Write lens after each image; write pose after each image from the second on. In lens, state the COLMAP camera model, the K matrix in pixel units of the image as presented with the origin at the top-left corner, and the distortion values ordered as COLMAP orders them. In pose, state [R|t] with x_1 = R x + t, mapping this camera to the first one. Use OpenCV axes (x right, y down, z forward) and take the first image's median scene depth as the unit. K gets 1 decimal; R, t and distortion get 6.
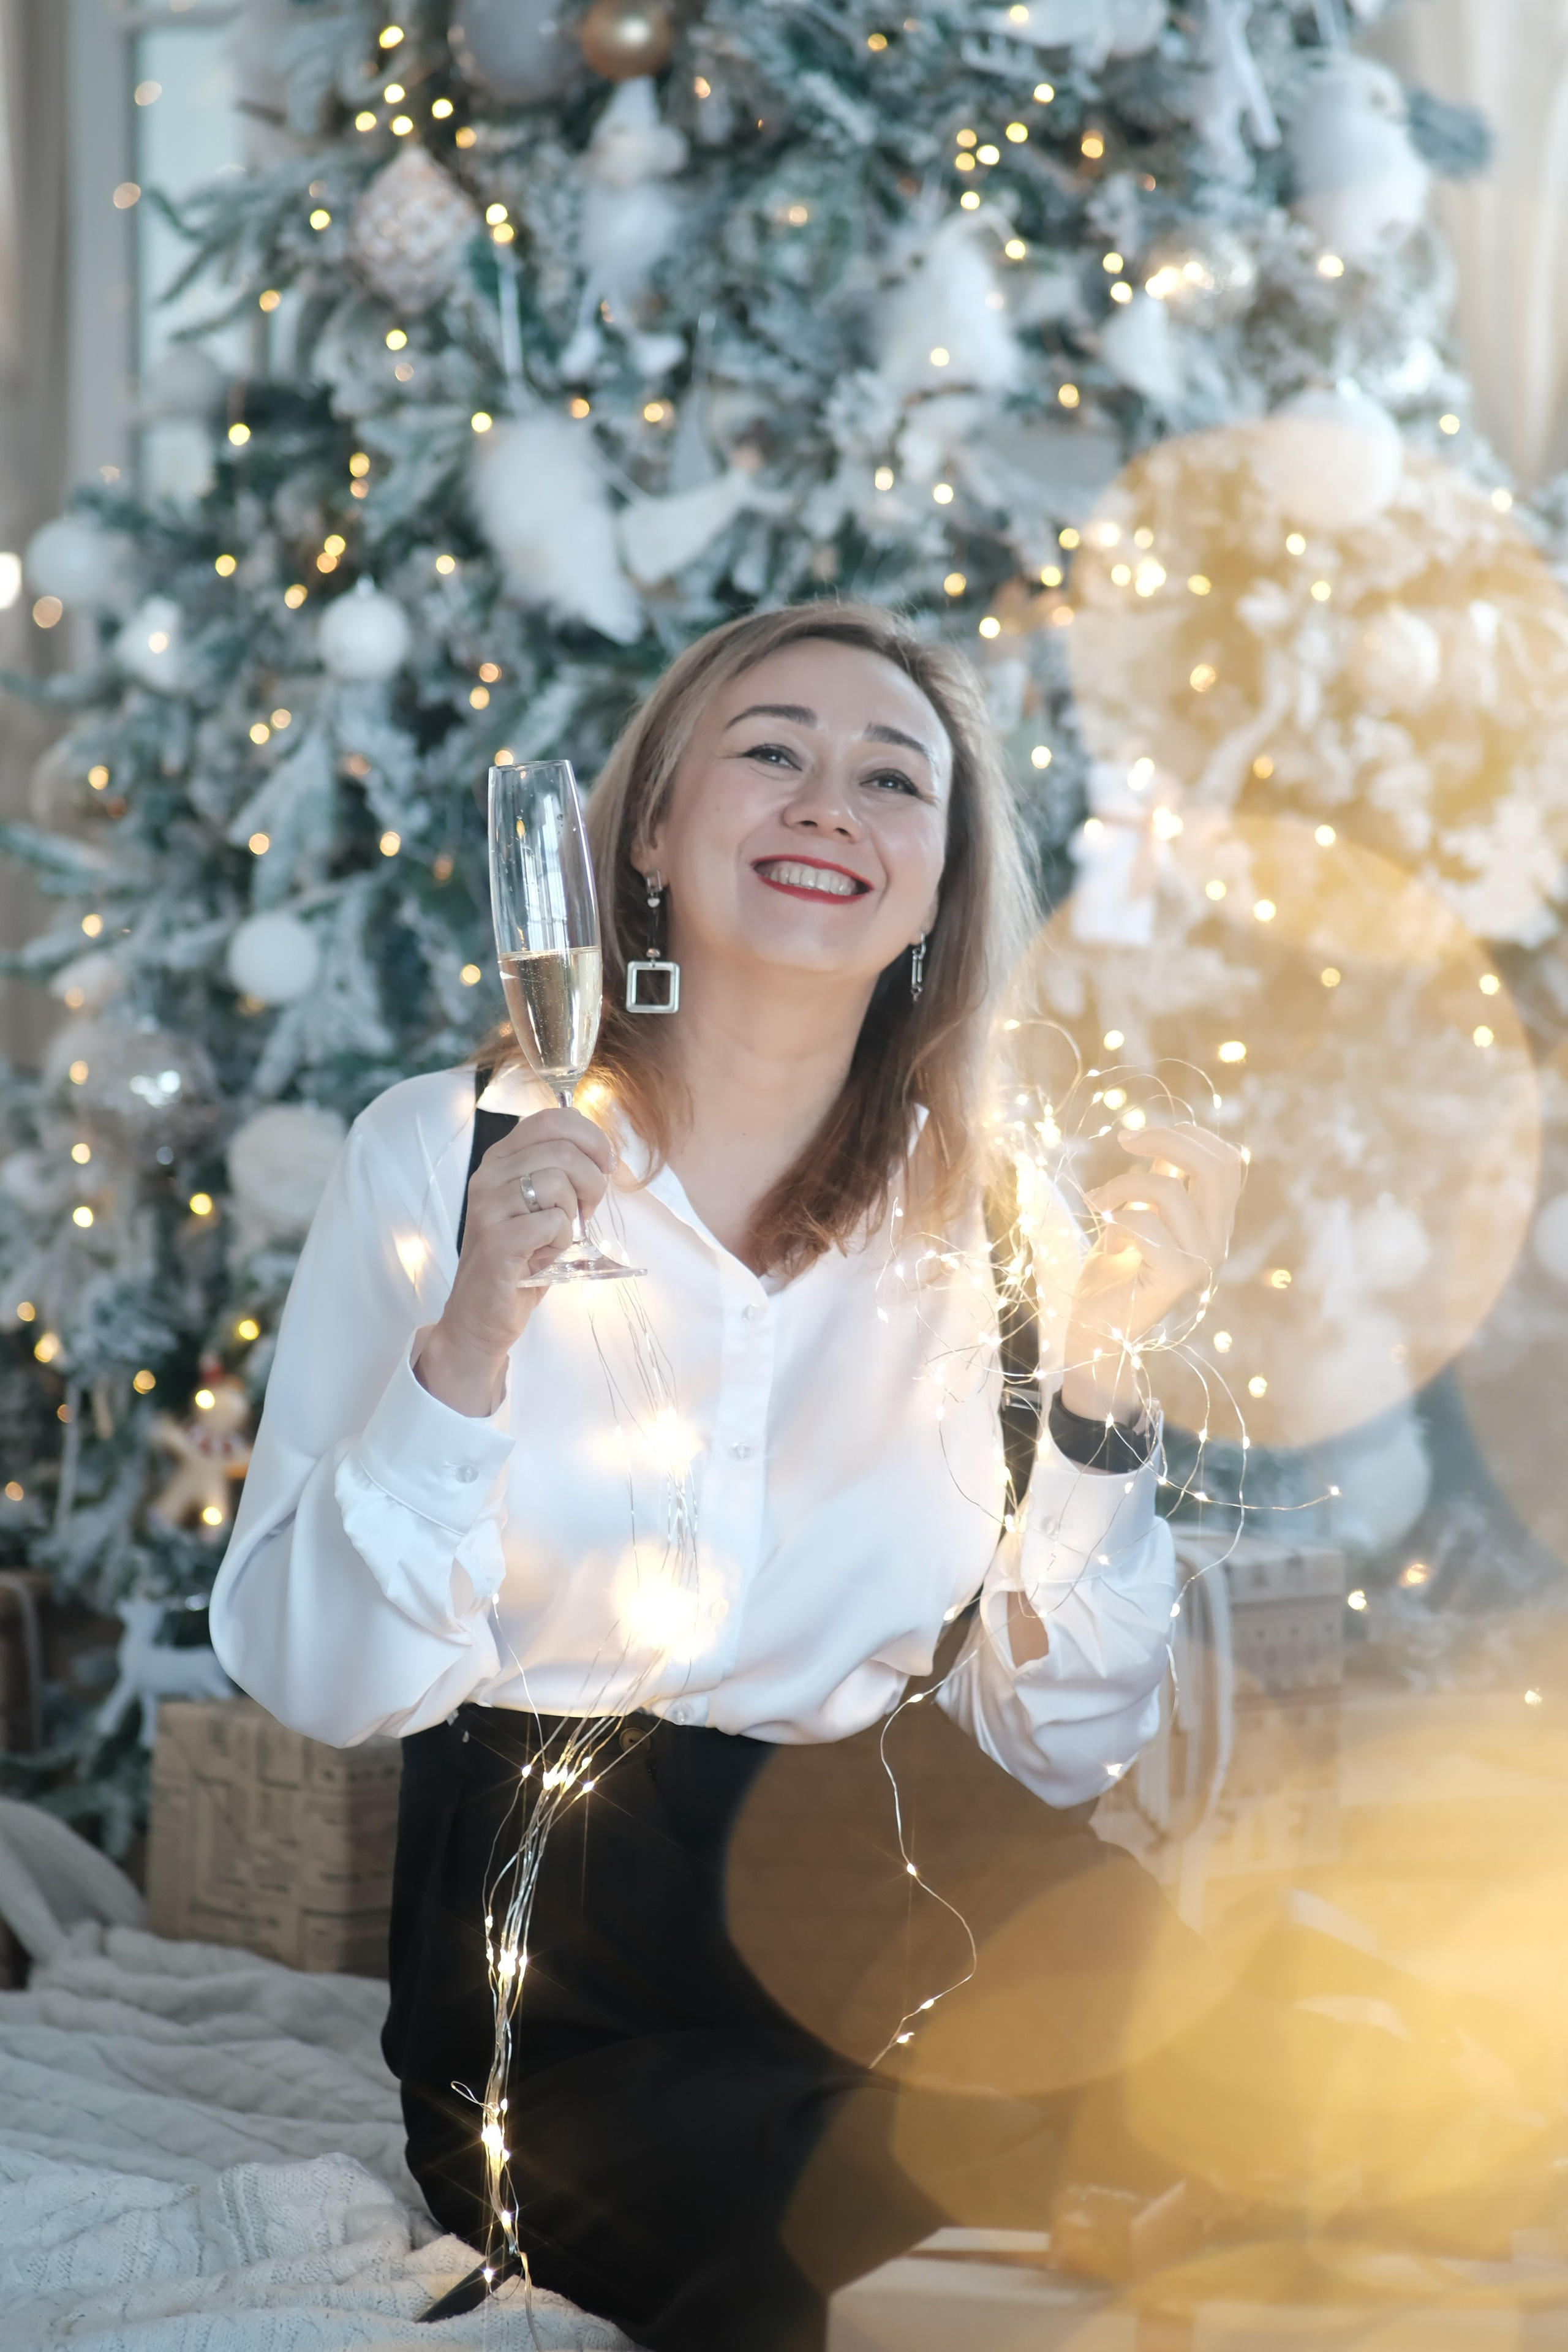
lens RADIAL K [[10638.8, 0, 784.0], [0, 10638.8, 1176.0], [0, 0, 1]] dist [0.972613, -1.175630]
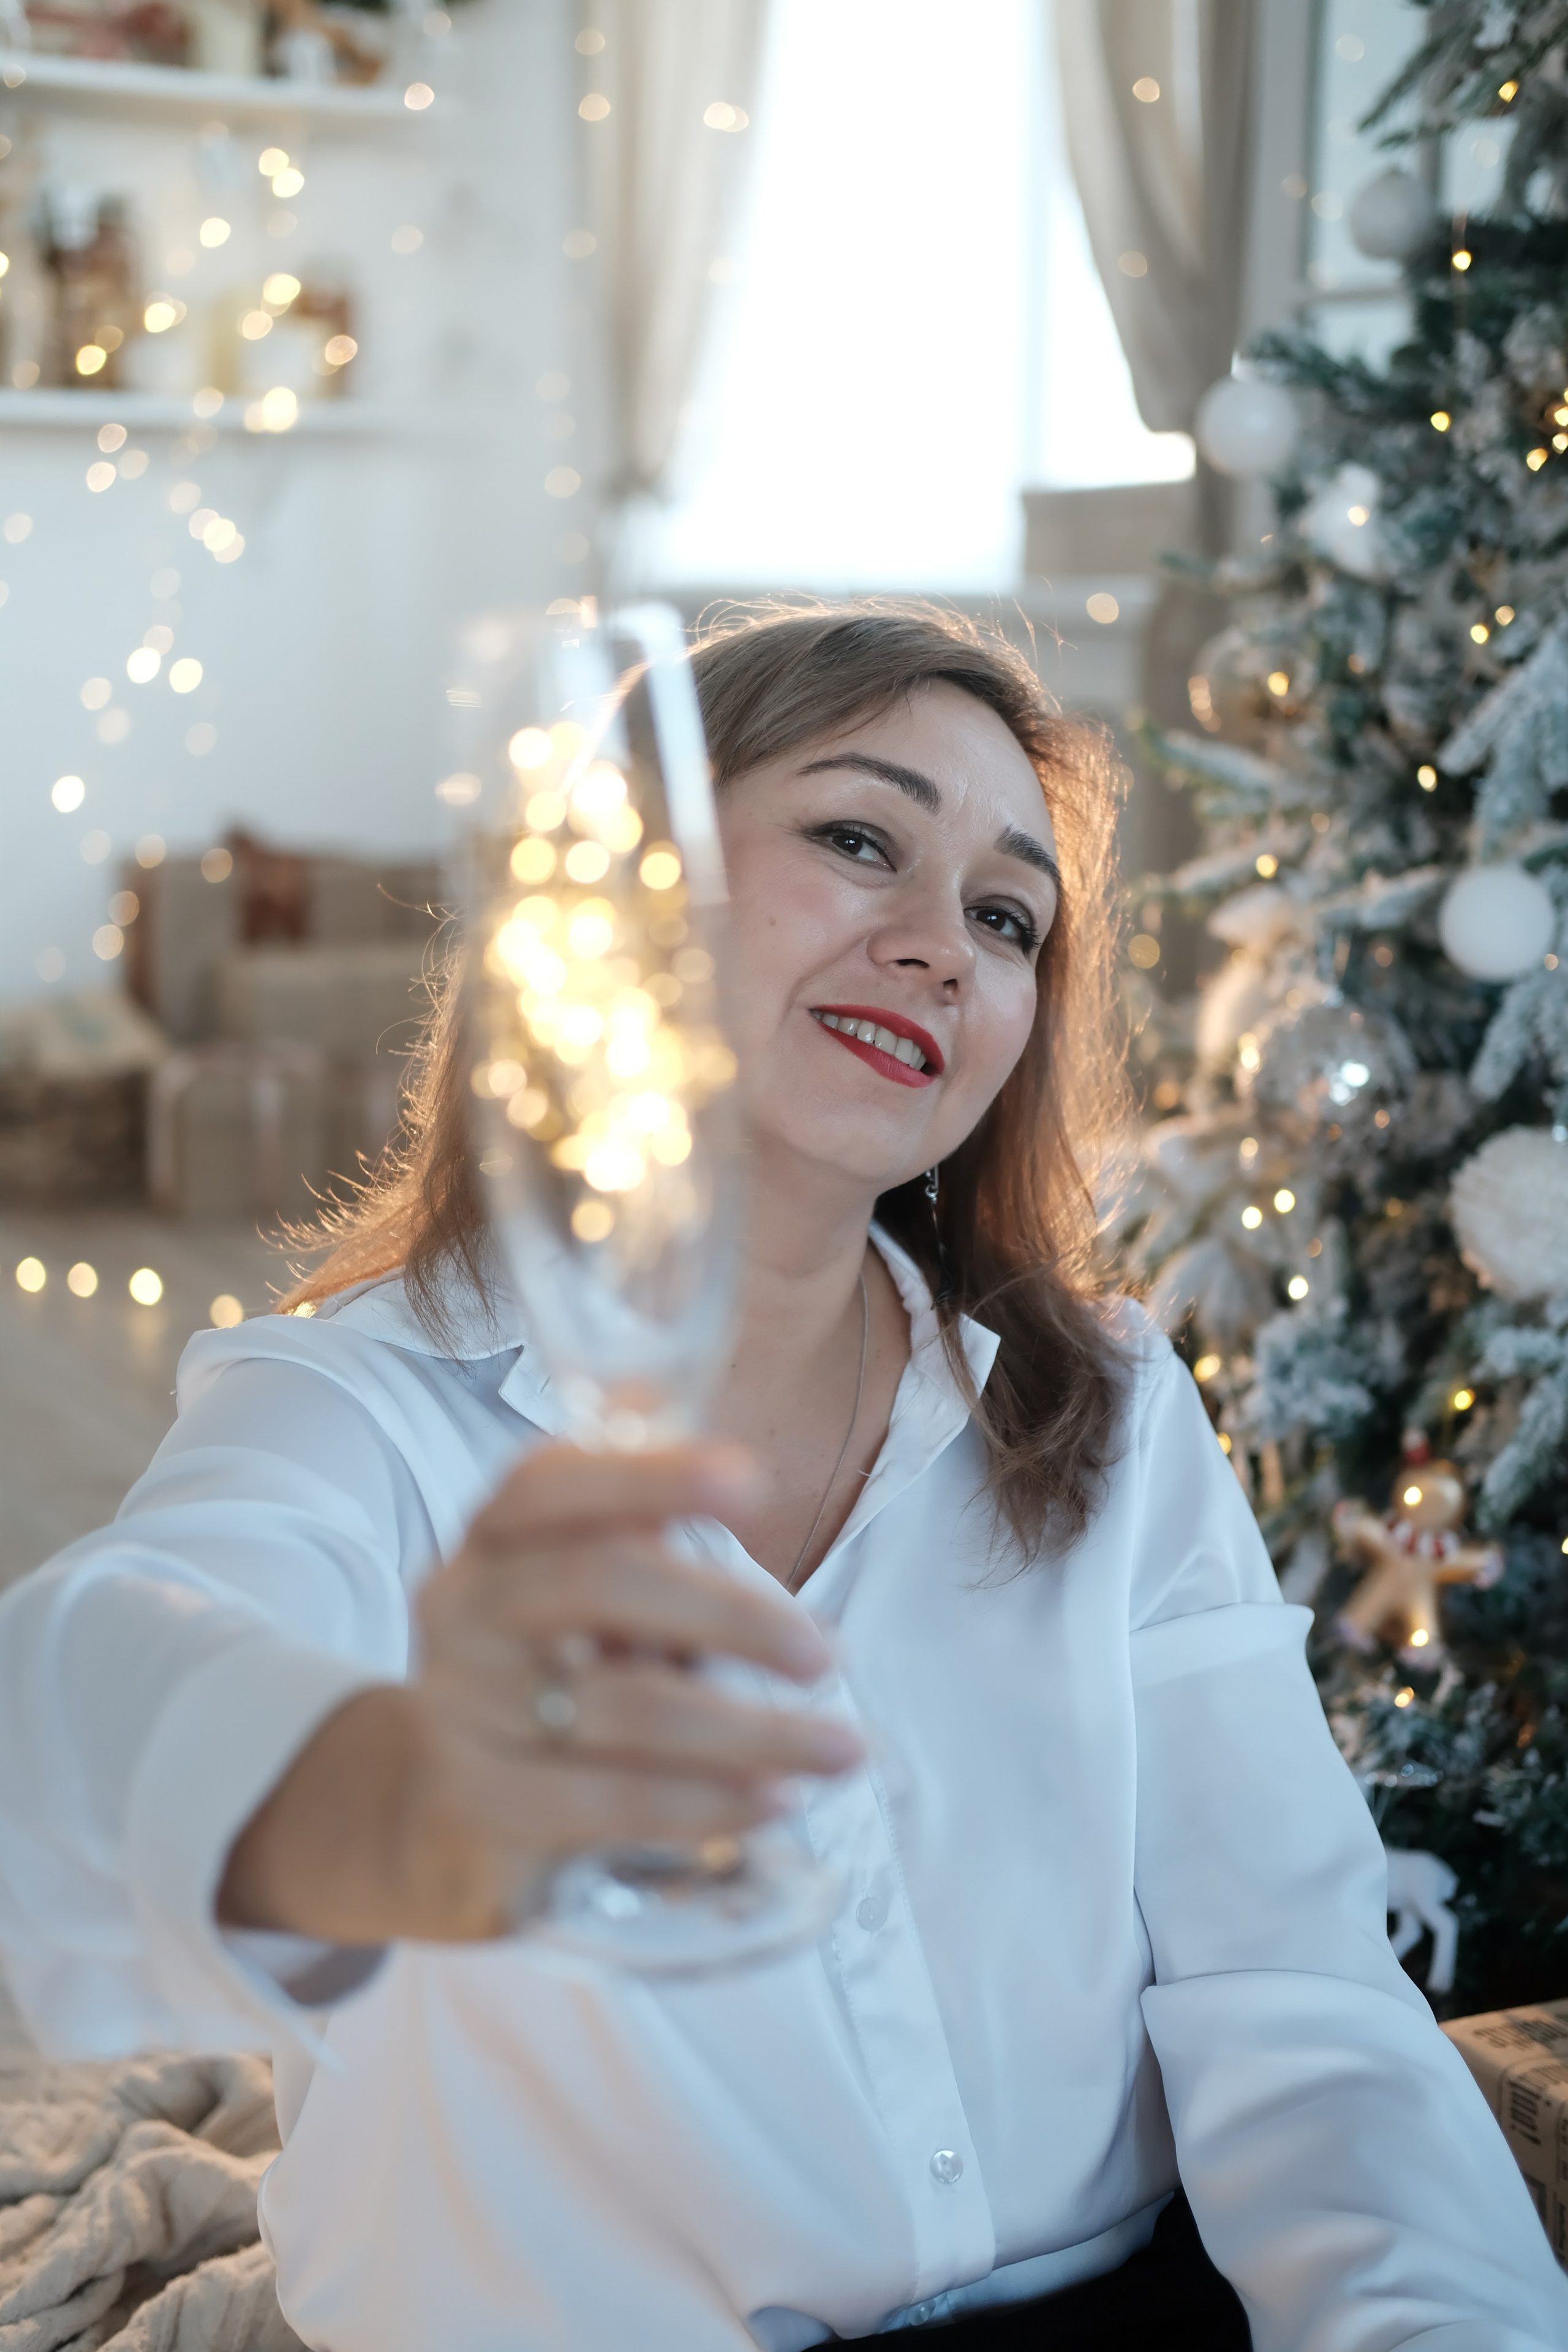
lens RADIAL K [[4075.2, 0, 784.0], [0, 4075.2, 1176.0], [0, 0, 1]] dist [-0.010025, 1.325219]
pose [[0.990158, 0.024088, -0.137863, -0.057300], [-0.004975, 0.990513, 0.137331, -0.042639], [0.139863, -0.135293, 0.980884, 0.675197]]
